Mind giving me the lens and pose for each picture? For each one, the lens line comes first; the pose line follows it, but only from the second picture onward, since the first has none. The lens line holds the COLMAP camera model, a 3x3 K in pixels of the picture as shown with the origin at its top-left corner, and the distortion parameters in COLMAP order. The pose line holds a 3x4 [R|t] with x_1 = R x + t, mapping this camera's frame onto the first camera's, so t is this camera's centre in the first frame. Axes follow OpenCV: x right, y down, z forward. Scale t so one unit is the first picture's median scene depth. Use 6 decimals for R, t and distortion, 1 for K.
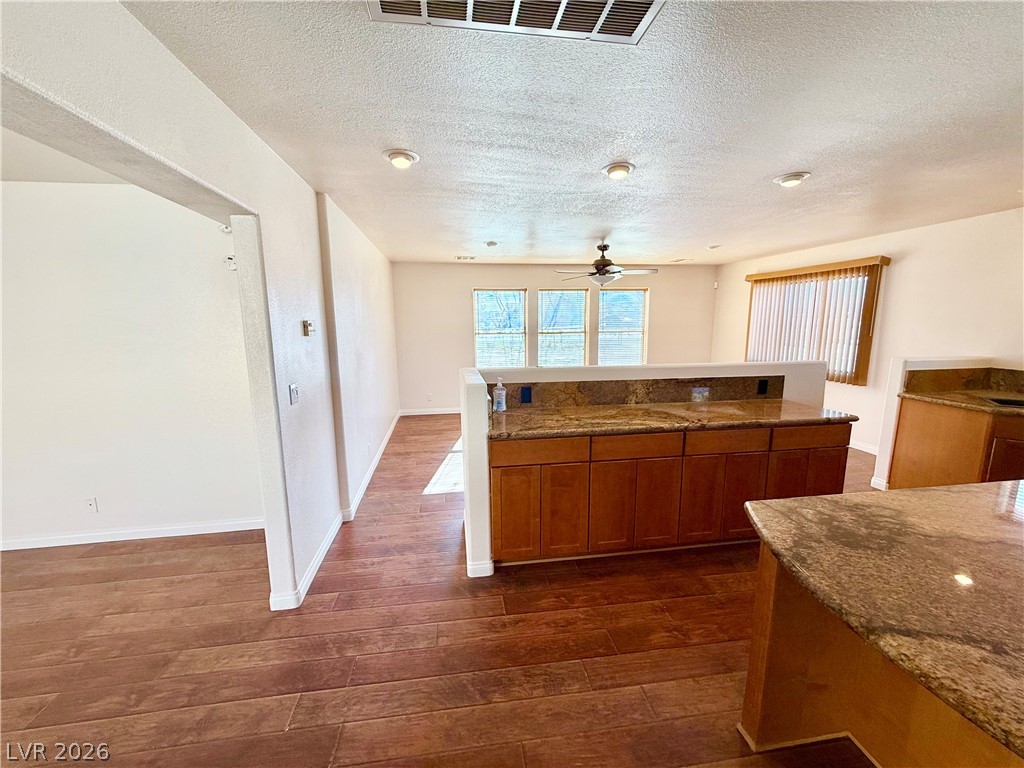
lens RADIAL K [[410.2, 0, 506.6], [0, 410.2, 384.1], [0, 0, 1]] dist [-0.002663, 0.000753]
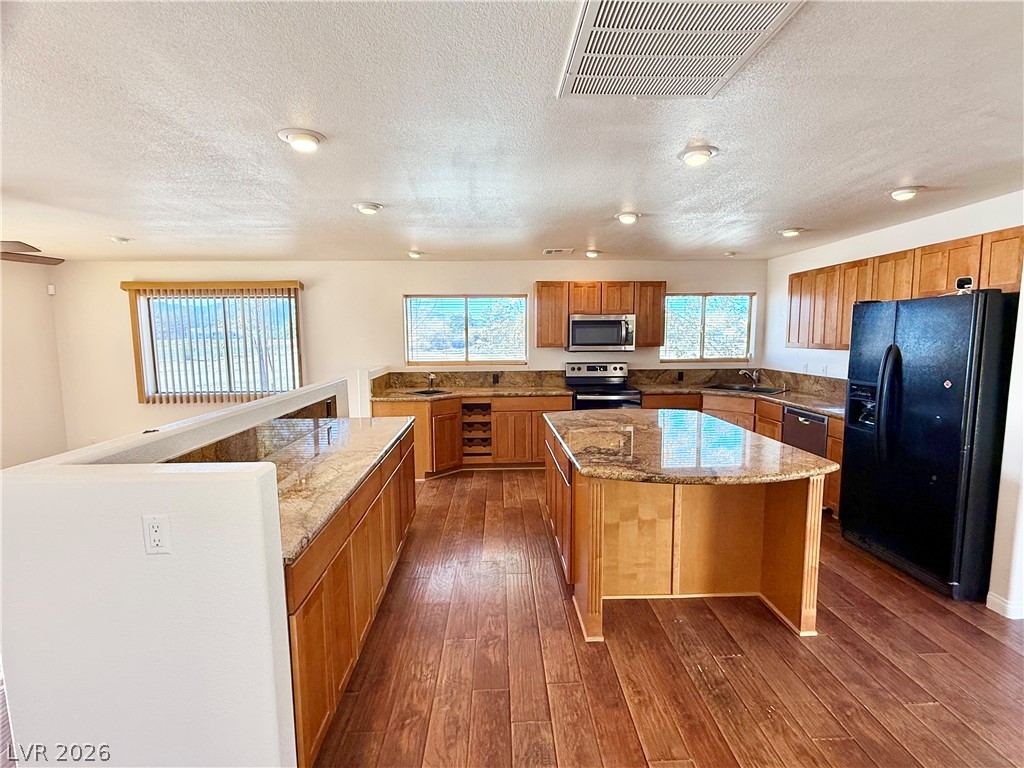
lens RADIAL K [[489.3, 0, 511.0], [0, 489.3, 385.2], [0, 0, 1]] dist [-0.001737, -0.000165]
pose [[0.092716, -0.099933, 0.990665, -0.570402], [0.165772, 0.982614, 0.083607, -0.090002], [-0.981796, 0.156473, 0.107670, 0.565820]]
